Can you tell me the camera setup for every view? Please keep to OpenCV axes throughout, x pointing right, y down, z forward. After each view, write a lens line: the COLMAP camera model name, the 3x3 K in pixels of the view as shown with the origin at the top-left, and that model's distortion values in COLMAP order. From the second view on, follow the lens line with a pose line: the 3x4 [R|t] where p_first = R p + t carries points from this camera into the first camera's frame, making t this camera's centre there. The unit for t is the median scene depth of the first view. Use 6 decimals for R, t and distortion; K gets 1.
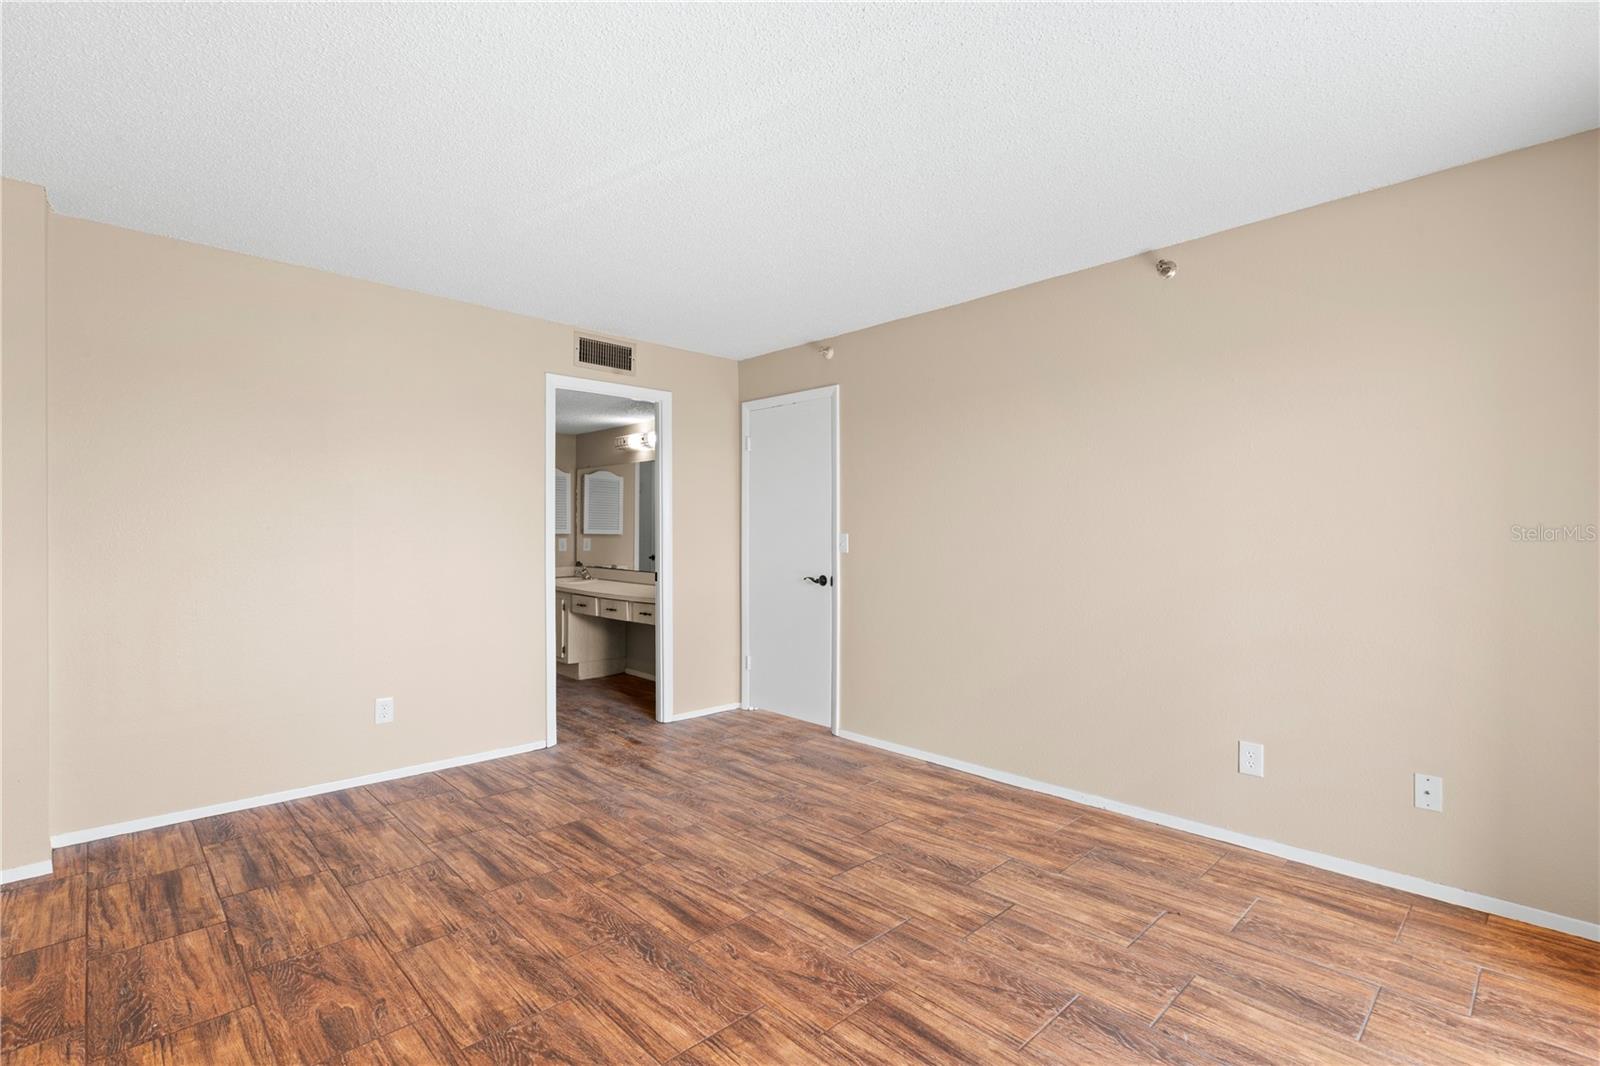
lens RADIAL K [[719.9, 0, 799.0], [0, 719.9, 531.4], [0, 0, 1]] dist [0.001846, -0.001898]
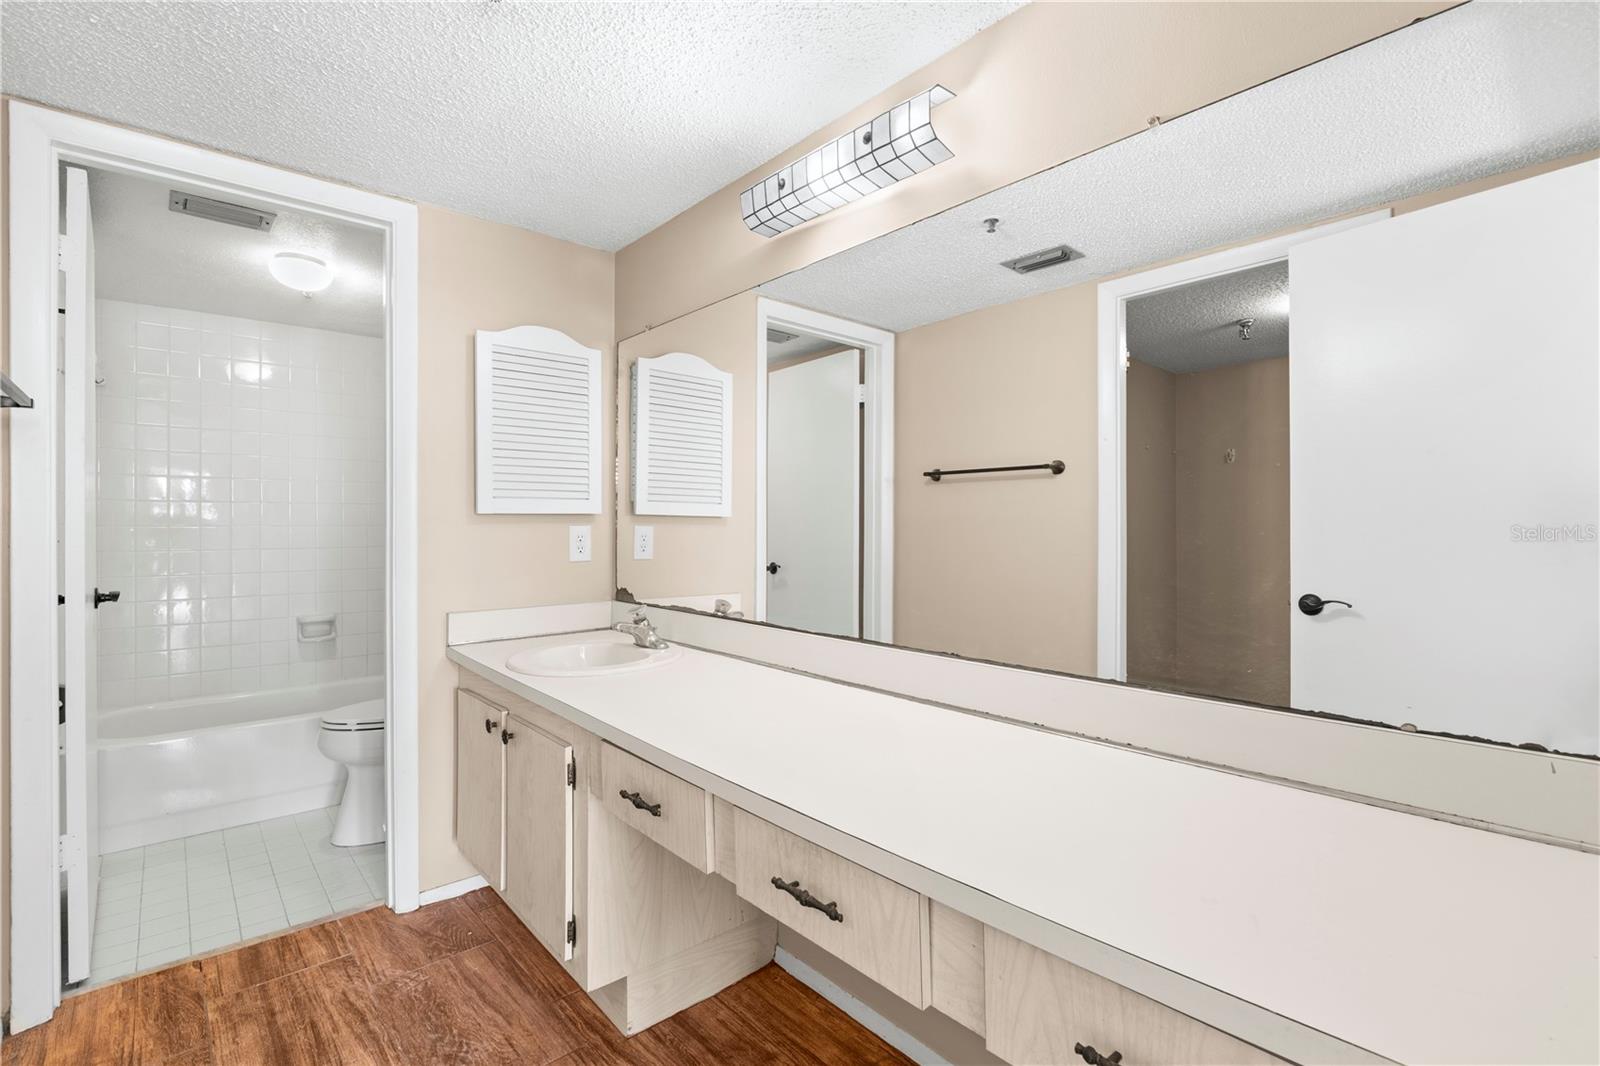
lens RADIAL K [[734.6, 0, 800.9], [0, 734.6, 531.3], [0, 0, 1]] dist [-0.012550, -0.001695]
pose [[0.998324, -0.000622, -0.057864, -0.190308], [0.001324, 0.999926, 0.012099, 0.007988], [0.057852, -0.012155, 0.998251, 0.619569]]
